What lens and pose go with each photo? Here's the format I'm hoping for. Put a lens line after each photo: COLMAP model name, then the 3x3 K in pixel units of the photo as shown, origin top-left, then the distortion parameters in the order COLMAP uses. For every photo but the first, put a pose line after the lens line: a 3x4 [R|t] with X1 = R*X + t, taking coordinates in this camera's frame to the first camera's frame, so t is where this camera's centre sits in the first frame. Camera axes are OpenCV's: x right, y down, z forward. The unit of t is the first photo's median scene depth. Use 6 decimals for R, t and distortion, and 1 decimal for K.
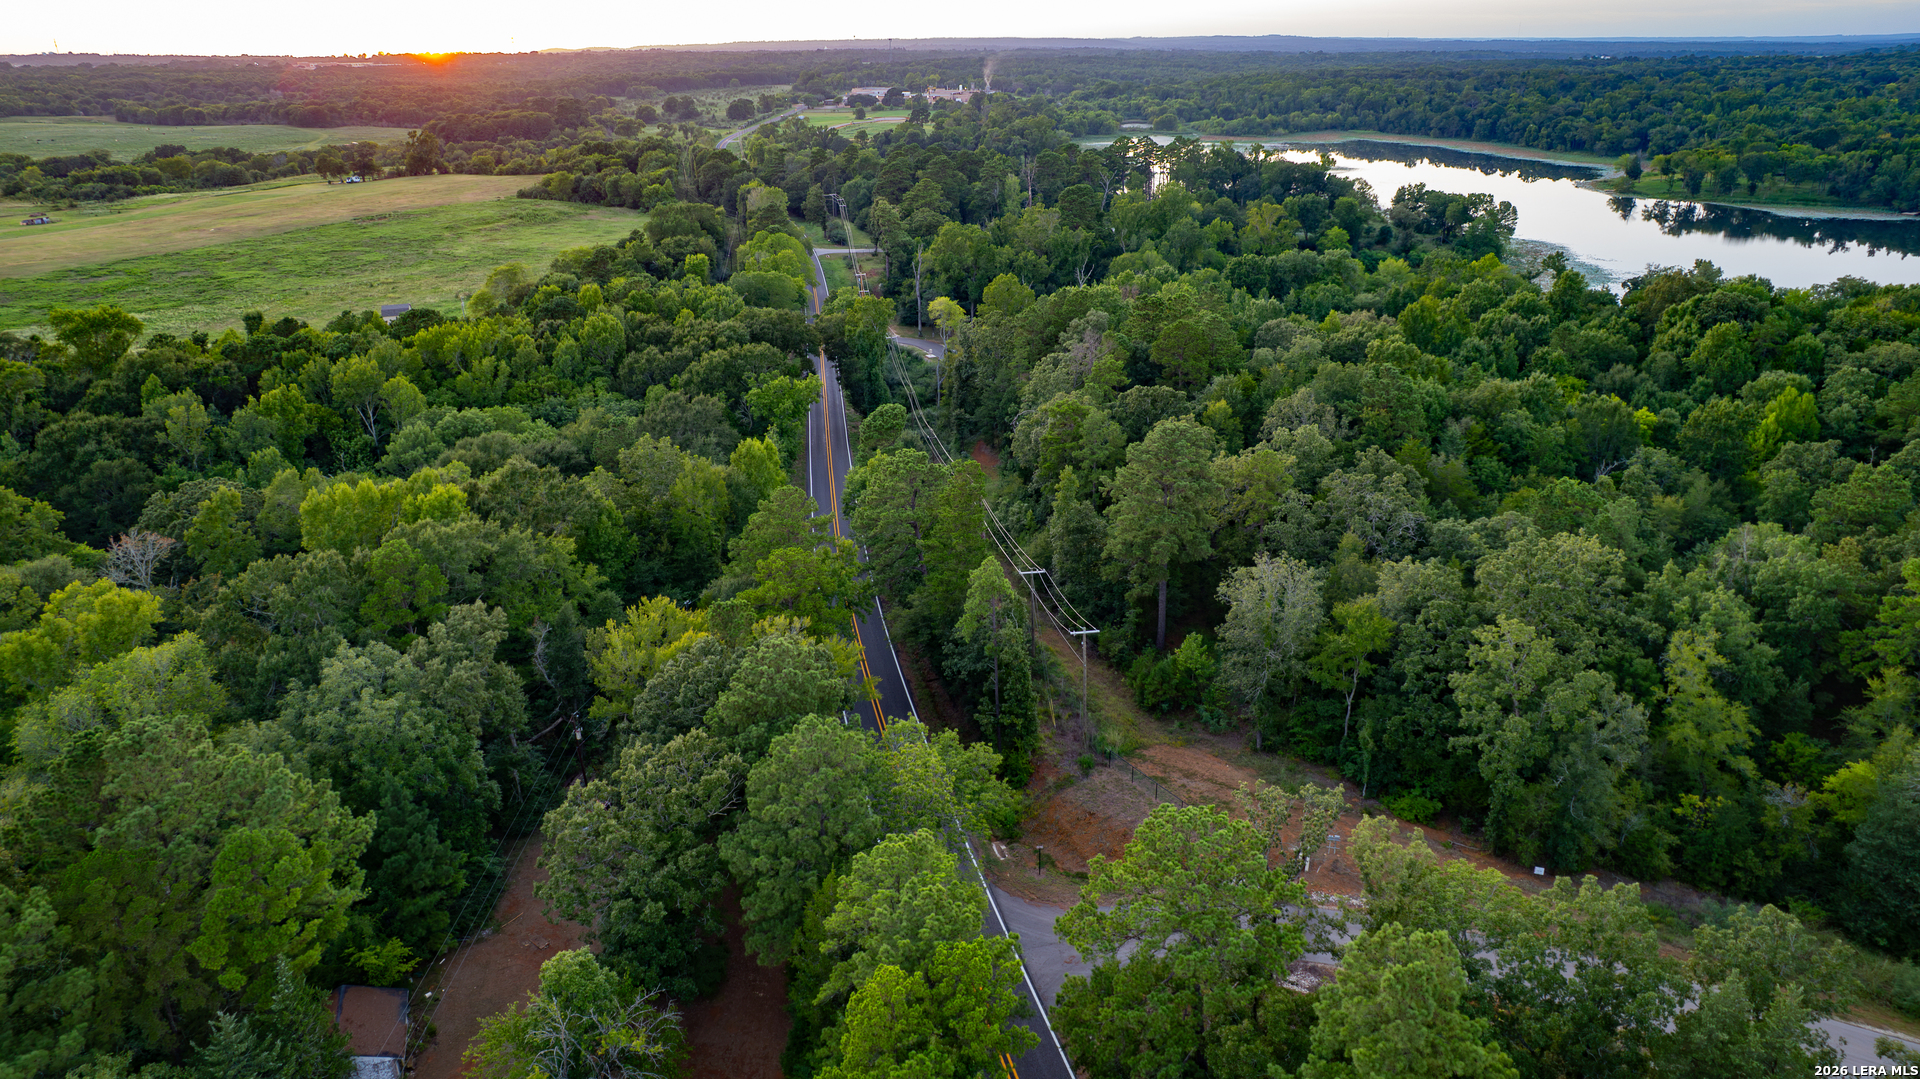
lens RADIAL K [[1257.2, 0, 960.0], [0, 1257.2, 539.5], [0, 0, 1]] dist [-0.078328, 0.102230]
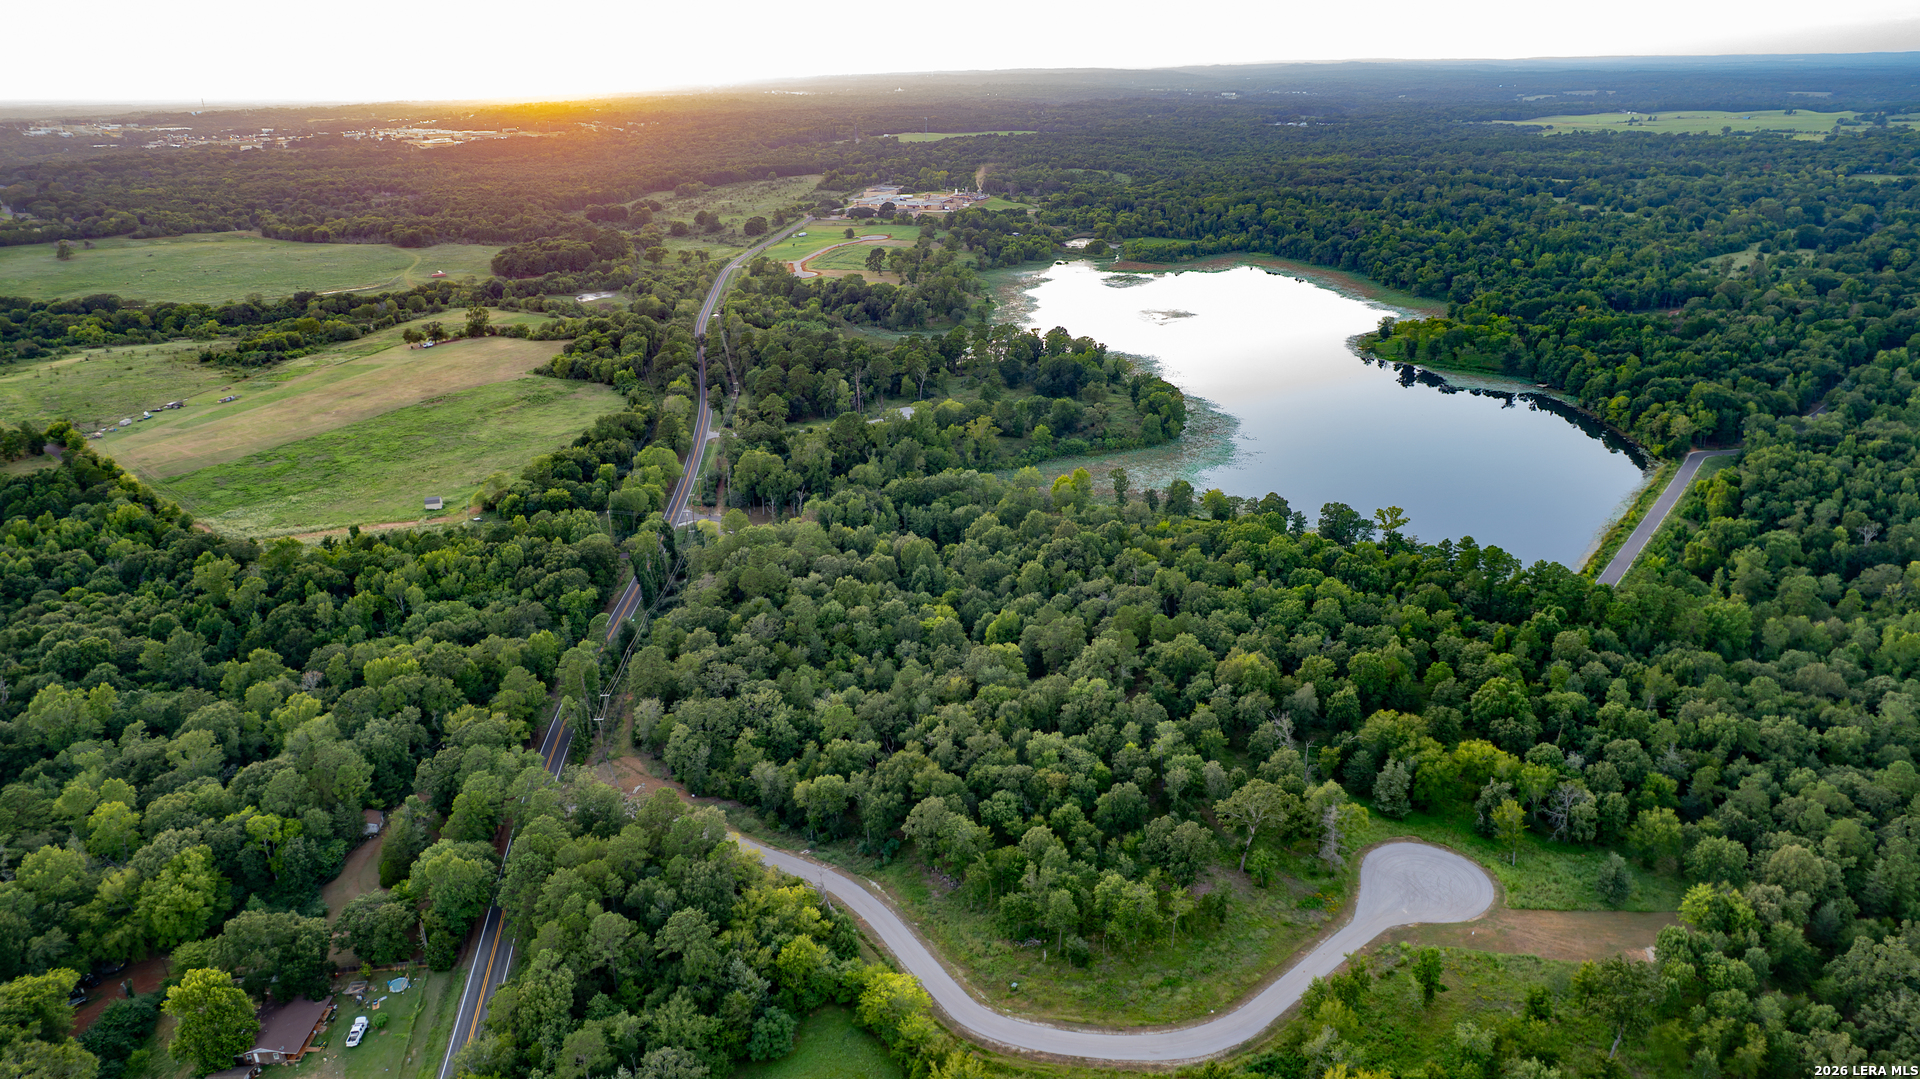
lens RADIAL K [[1257.2, 0, 960.0], [0, 1257.2, 539.5], [0, 0, 1]] dist [-0.078328, 0.102230]
pose [[0.997530, 0.018166, -0.067853, 0.714847], [-0.018952, 0.999760, -0.010966, -0.213158], [0.067638, 0.012225, 0.997635, -1.230945]]
